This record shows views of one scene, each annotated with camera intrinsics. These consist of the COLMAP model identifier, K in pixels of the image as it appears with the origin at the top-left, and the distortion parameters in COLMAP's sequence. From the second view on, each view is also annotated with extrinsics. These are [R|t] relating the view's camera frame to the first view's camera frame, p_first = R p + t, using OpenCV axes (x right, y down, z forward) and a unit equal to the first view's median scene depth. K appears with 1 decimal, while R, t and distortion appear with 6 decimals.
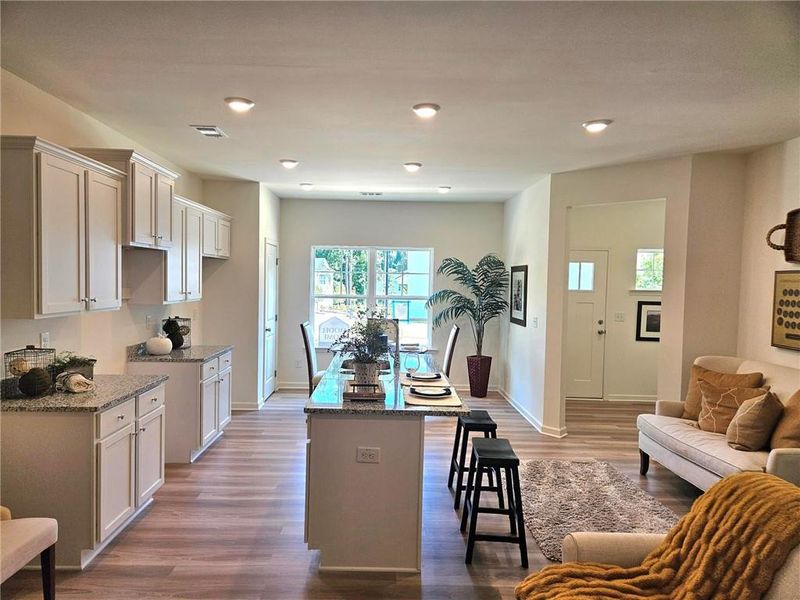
lens RADIAL K [[532.7, 0, 386.9], [0, 532.7, 303.5], [0, 0, 1]] dist [0.078713, -0.064446]
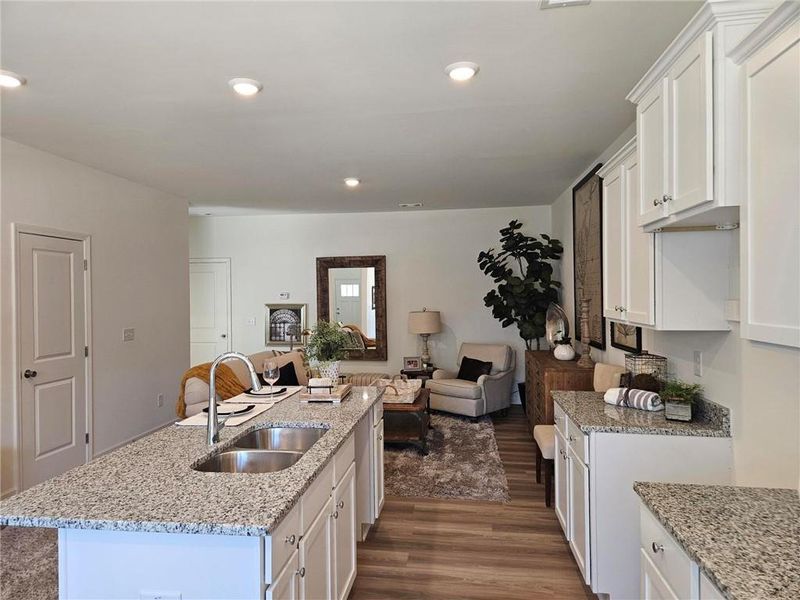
lens RADIAL K [[532.7, 0, 388.6], [0, 532.7, 296.1], [0, 0, 1]] dist [0.078713, -0.064446]
pose [[-0.987814, -0.010817, 0.155260, -0.160569], [-0.002977, 0.998713, 0.050636, -0.037721], [-0.155608, 0.049557, -0.986575, 1.009932]]
